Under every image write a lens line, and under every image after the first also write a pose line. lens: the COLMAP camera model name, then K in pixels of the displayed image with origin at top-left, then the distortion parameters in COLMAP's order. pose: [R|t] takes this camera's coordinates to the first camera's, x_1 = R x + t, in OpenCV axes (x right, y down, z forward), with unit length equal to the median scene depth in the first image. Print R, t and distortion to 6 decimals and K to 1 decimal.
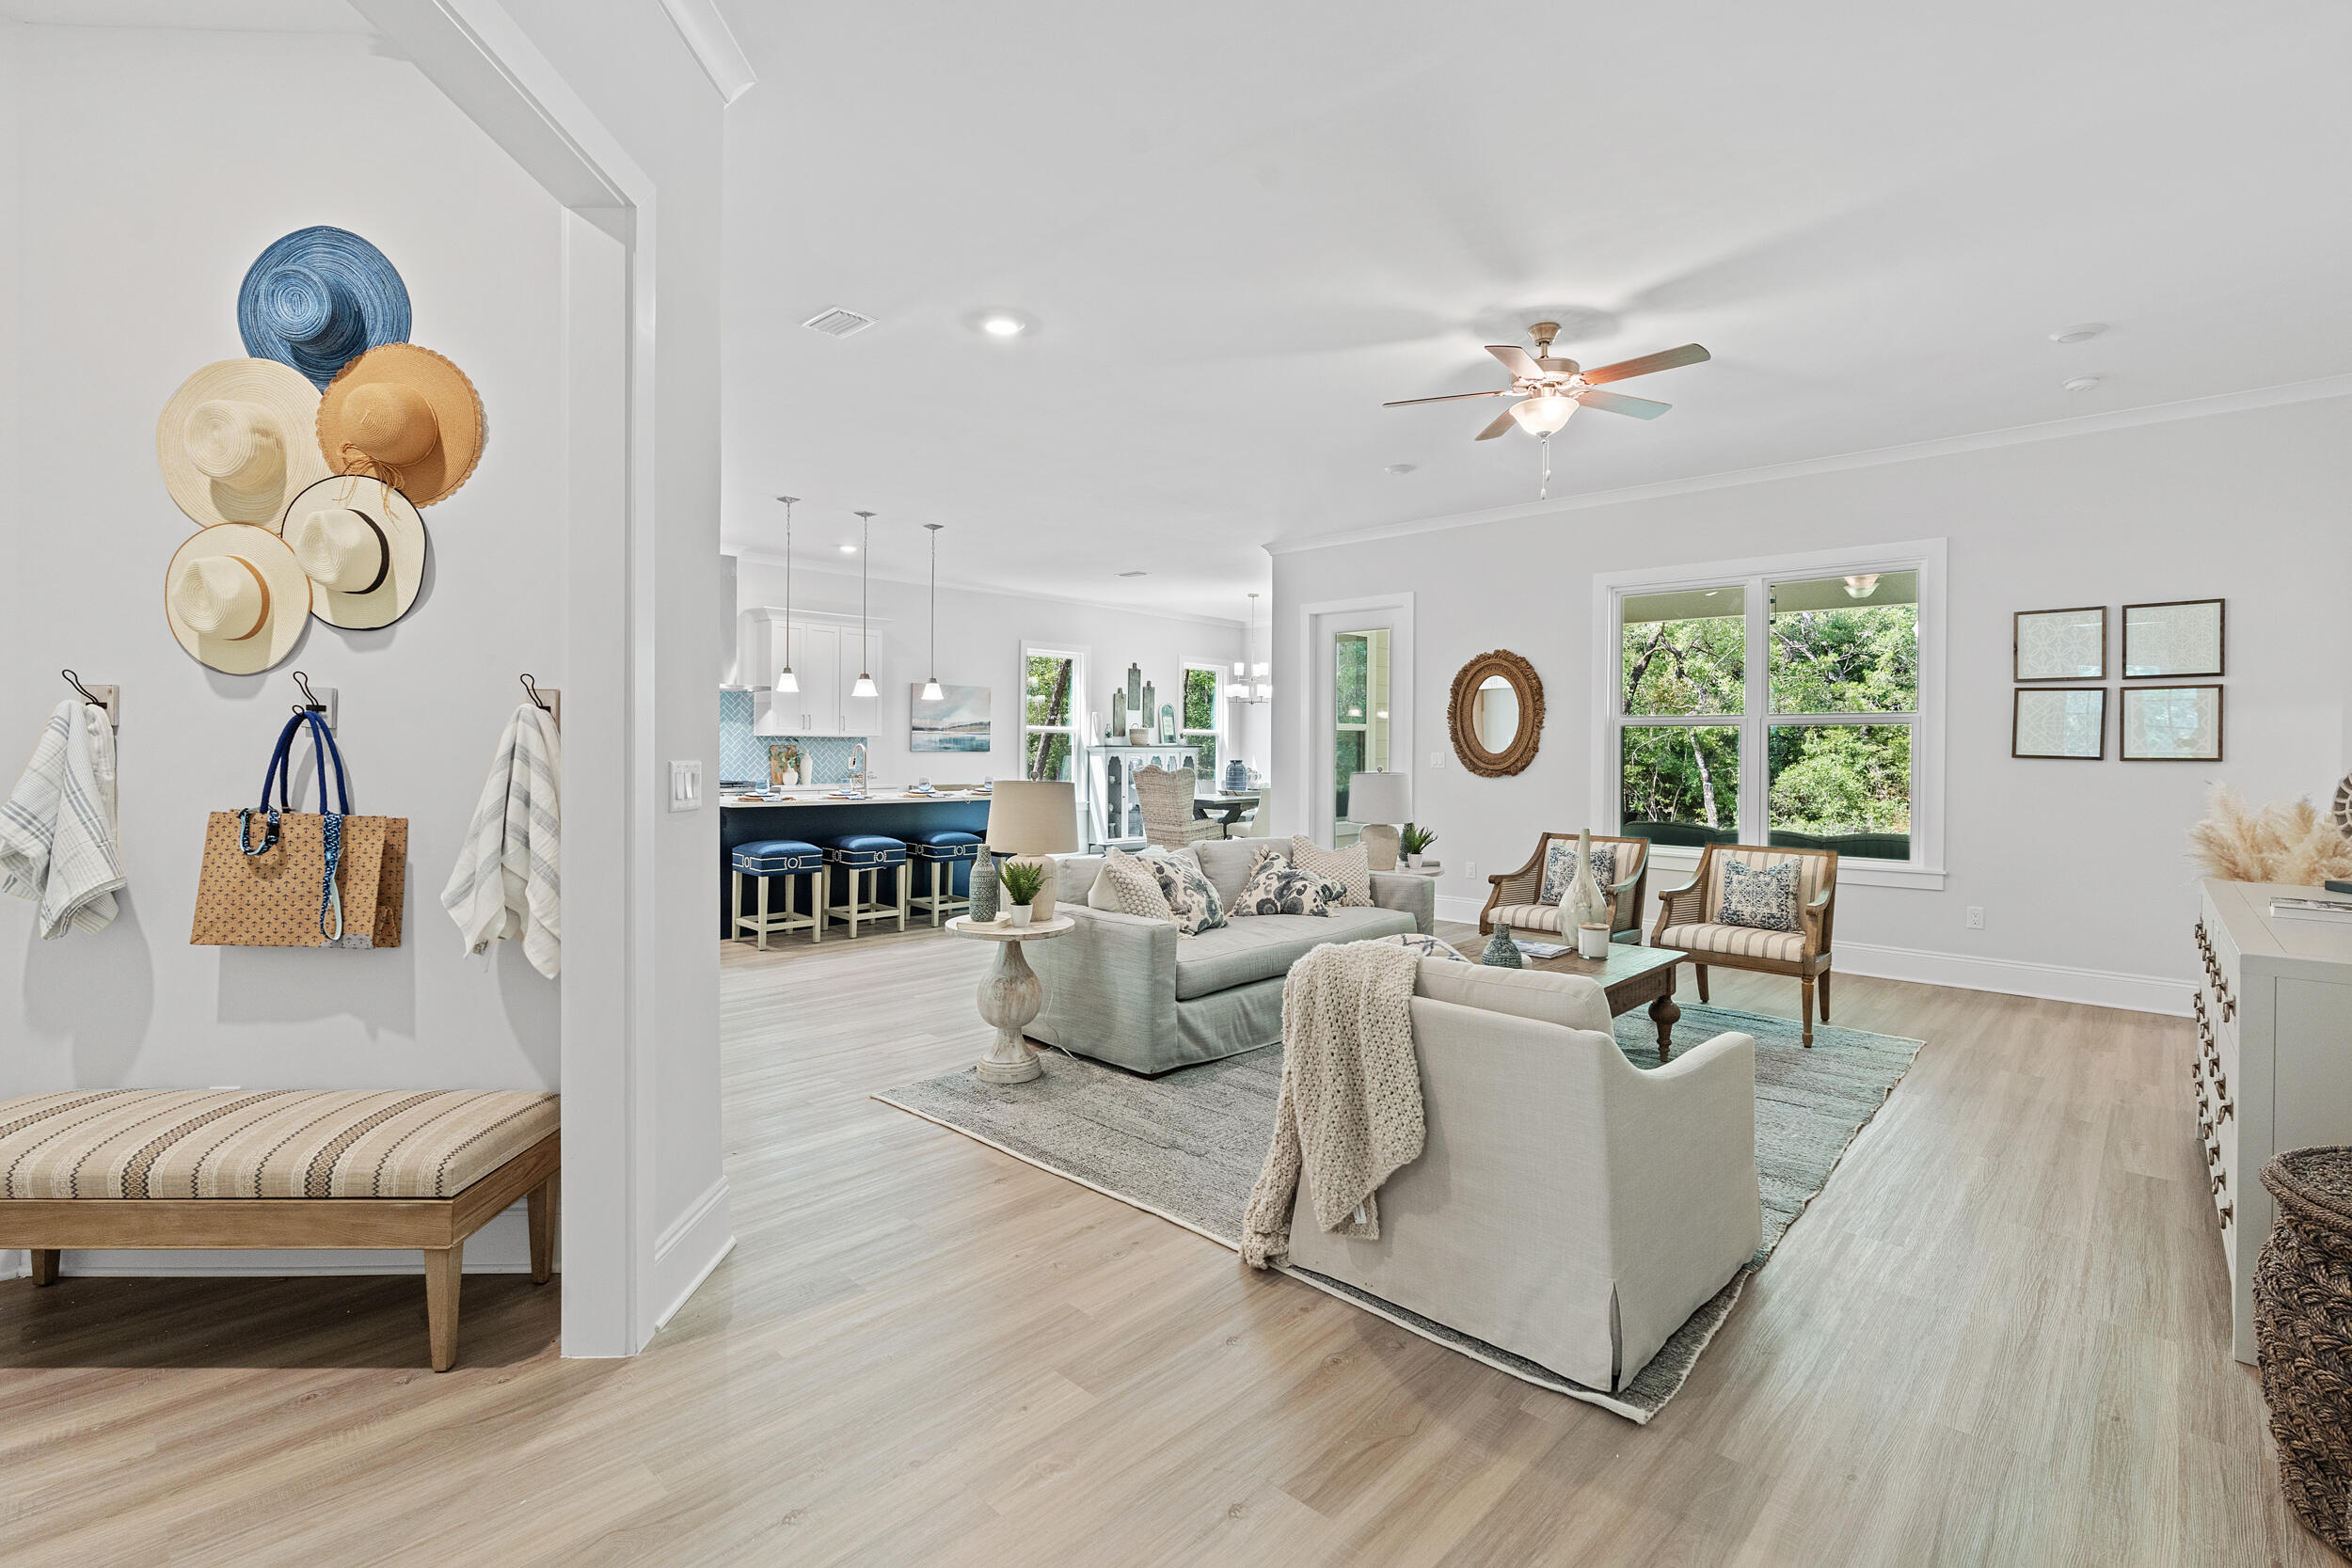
lens RADIAL K [[1053.9, 0, 1169.5], [0, 1053.9, 761.5], [0, 0, 1]] dist [-0.007878, 0.002542]
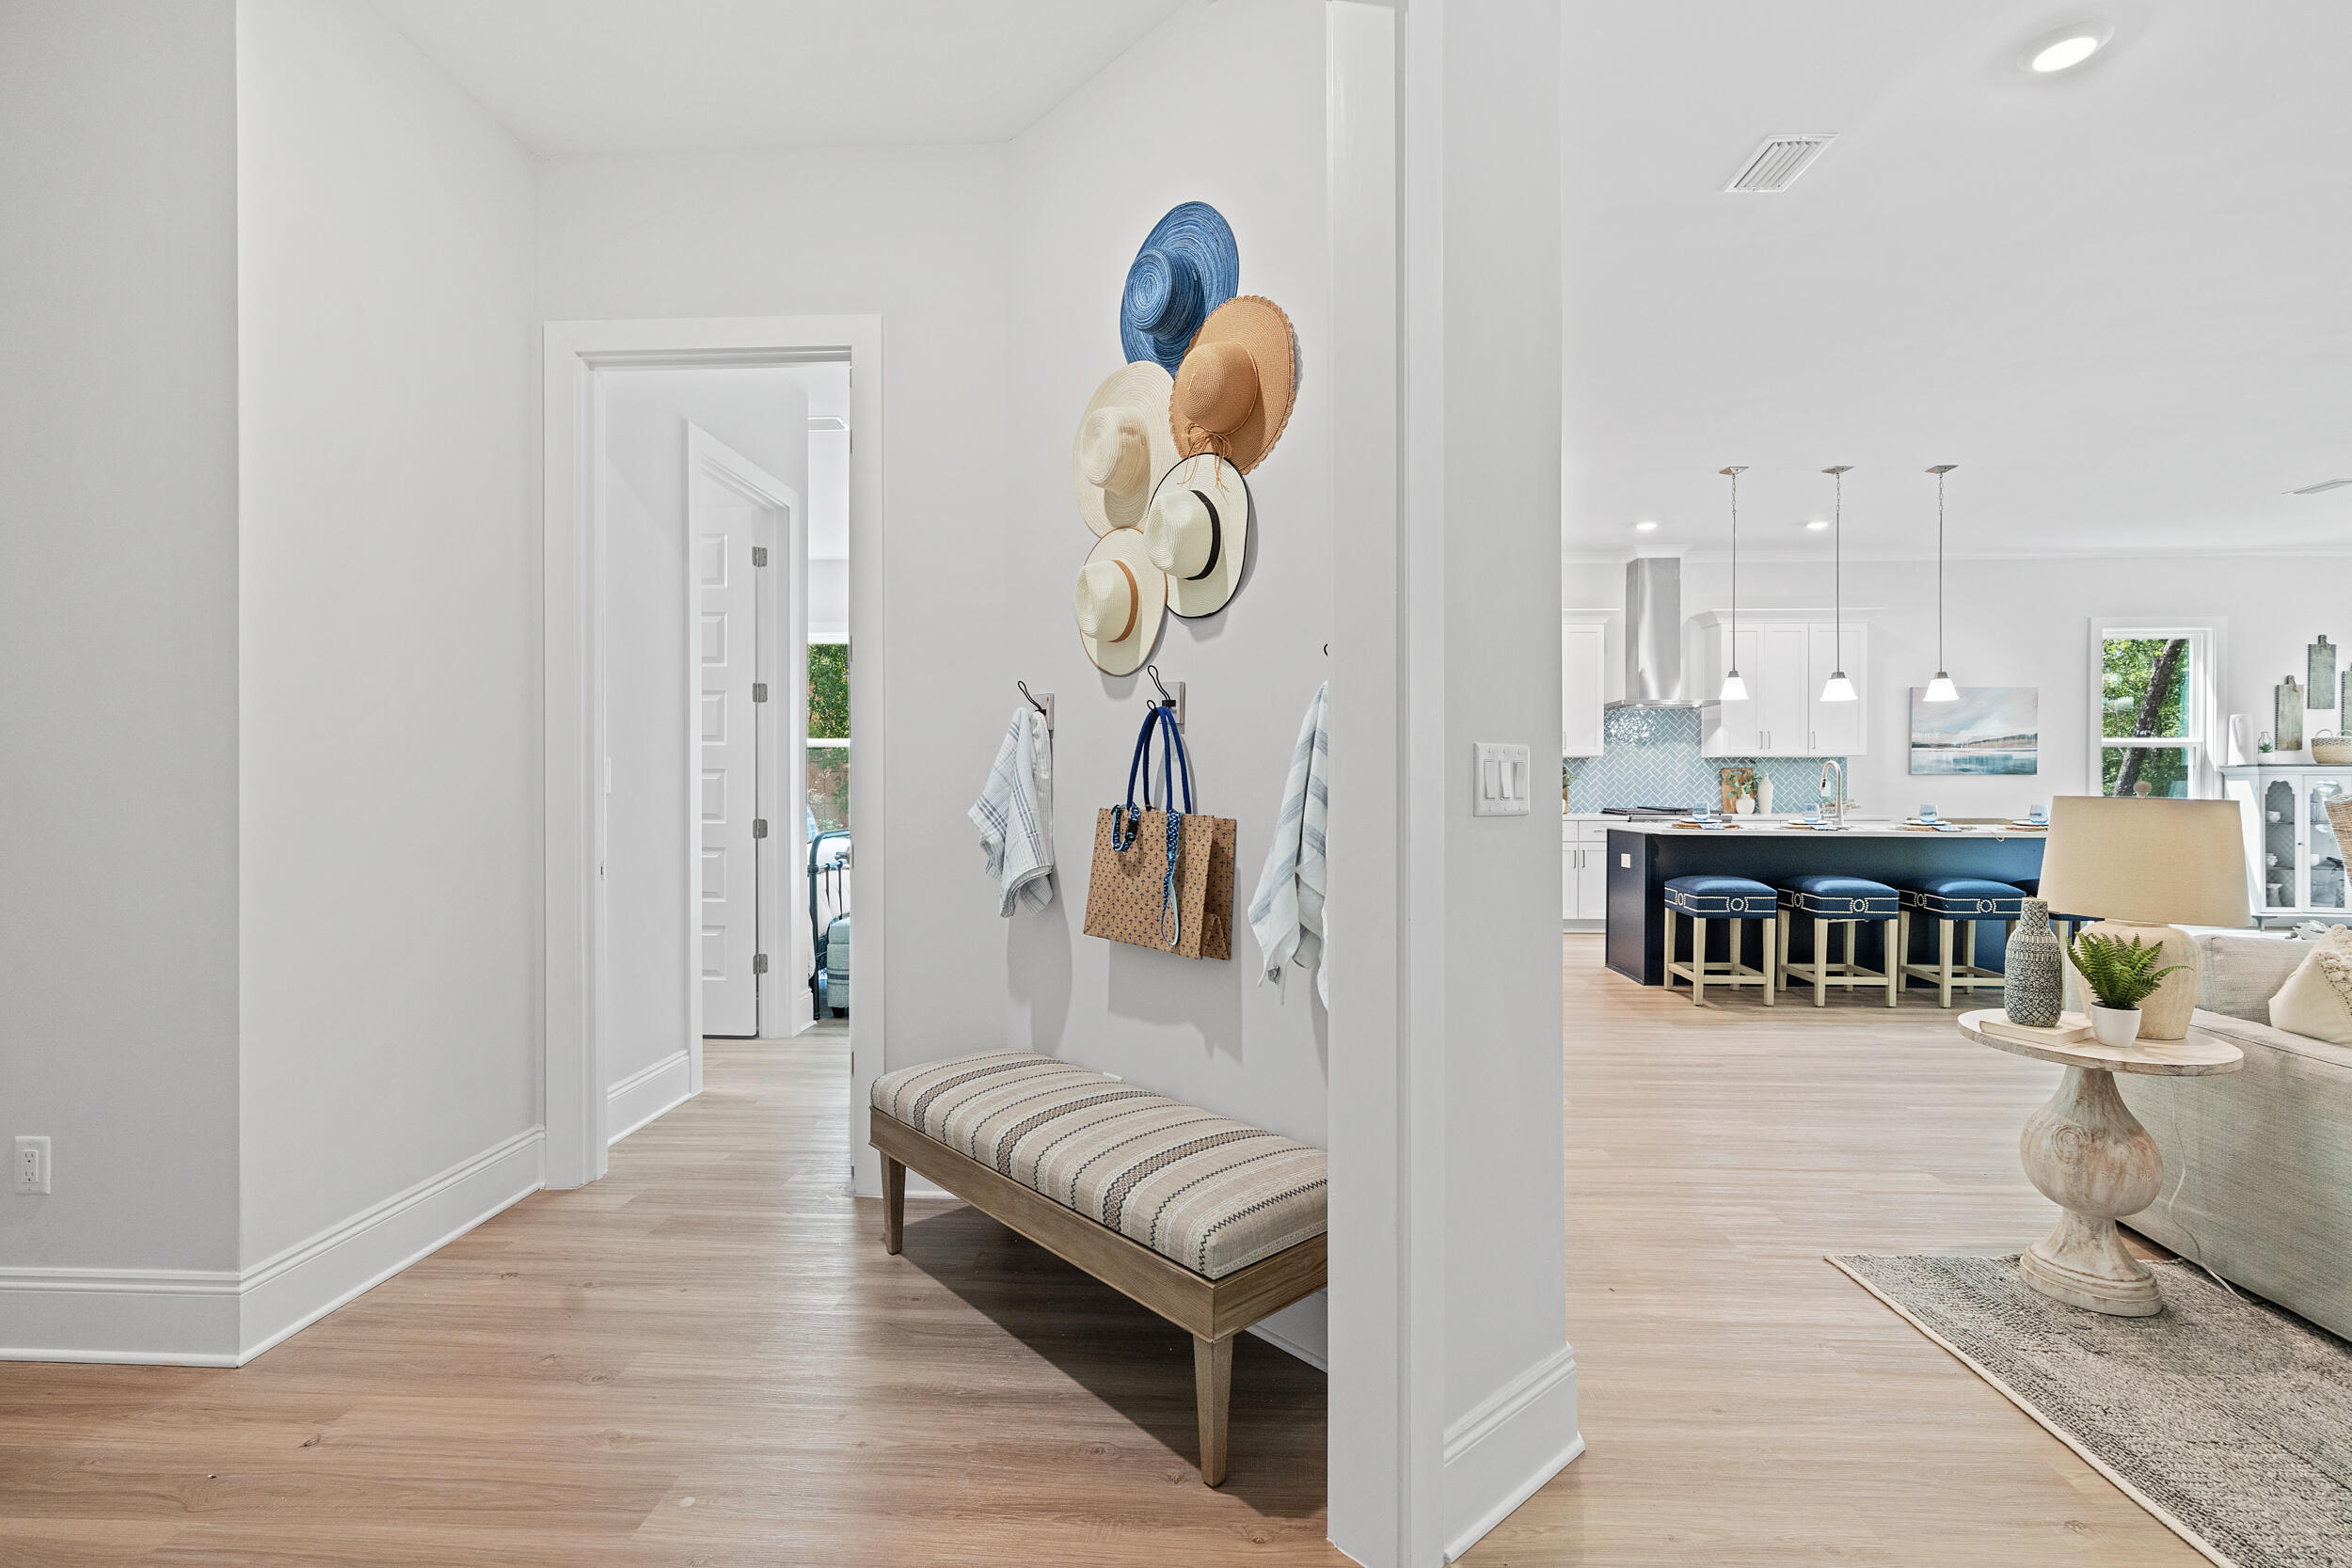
lens RADIAL K [[1053.9, 0, 1186.6], [0, 1053.9, 781.2], [0, 0, 1]] dist [-0.007878, 0.002542]
pose [[0.661774, -0.005395, -0.749684, -0.033062], [-0.004865, 0.999922, -0.011491, 0.014914], [0.749687, 0.011252, 0.661696, 0.169608]]
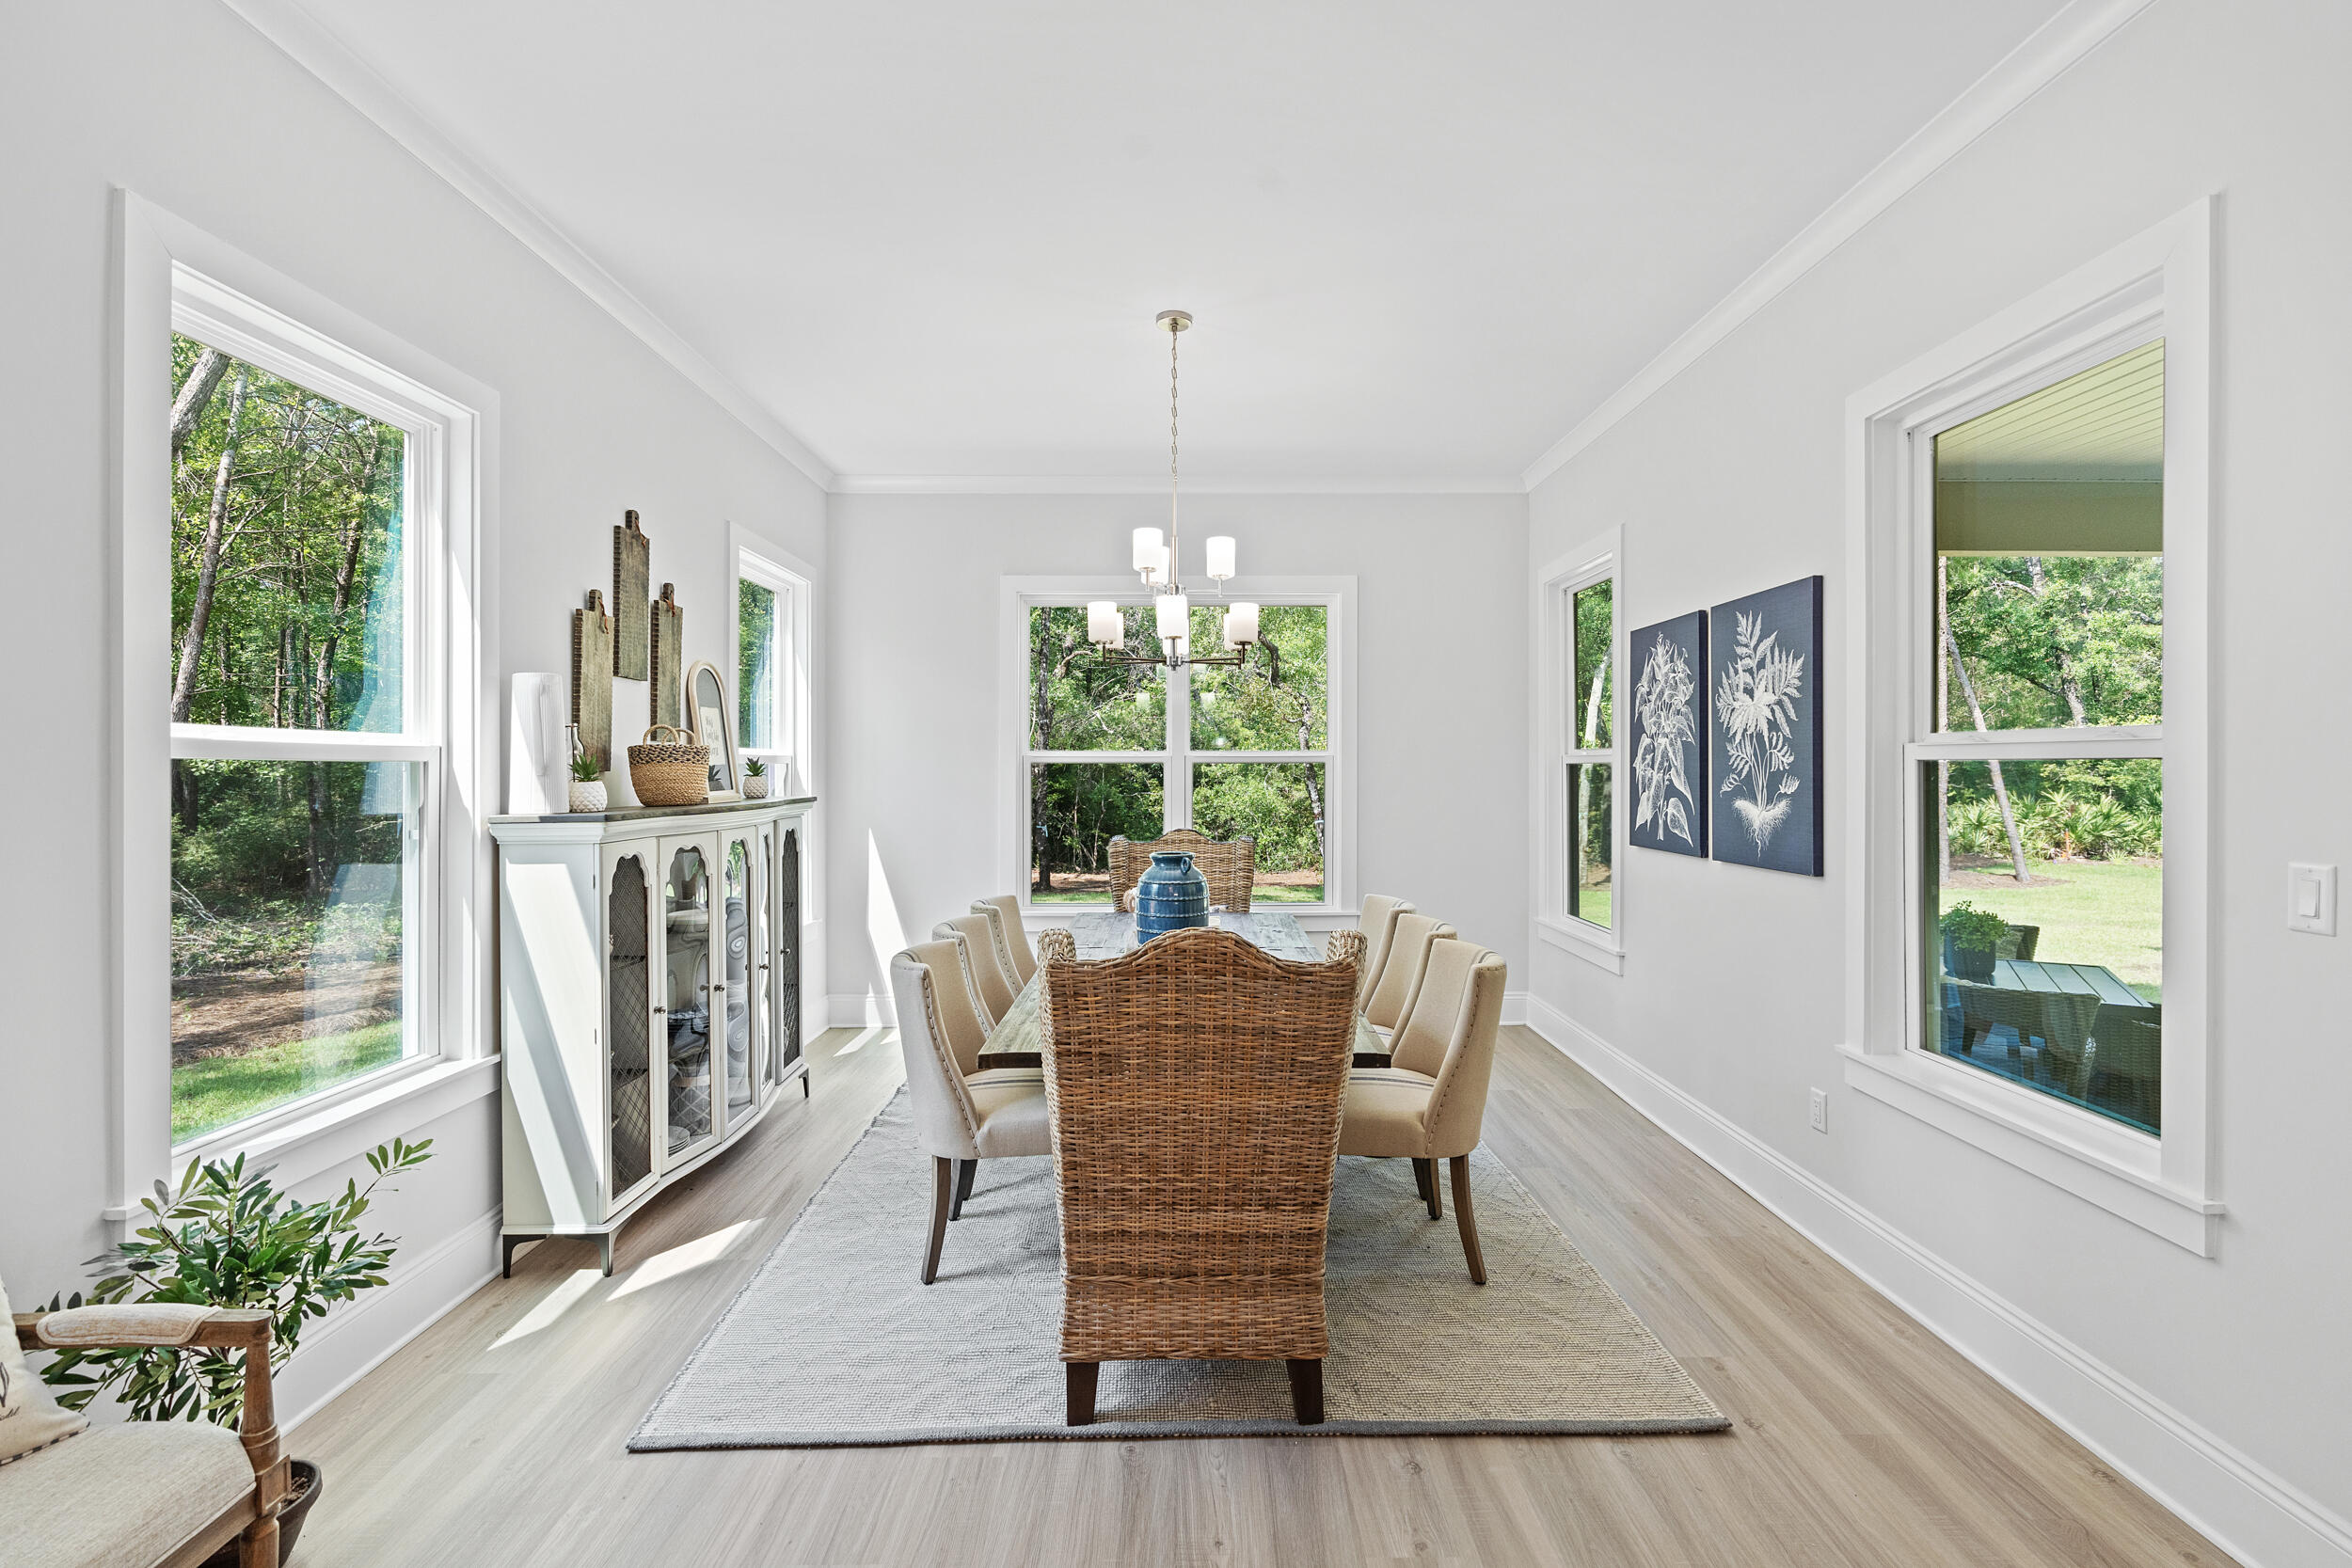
lens RADIAL K [[1053.9, 0, 1185.1], [0, 1053.9, 772.4], [0, 0, 1]] dist [-0.007878, 0.002542]
pose [[0.717812, -0.012666, 0.696122, -0.318353], [0.017226, 0.999852, 0.000431, -0.054771], [-0.696024, 0.011682, 0.717923, 1.798480]]
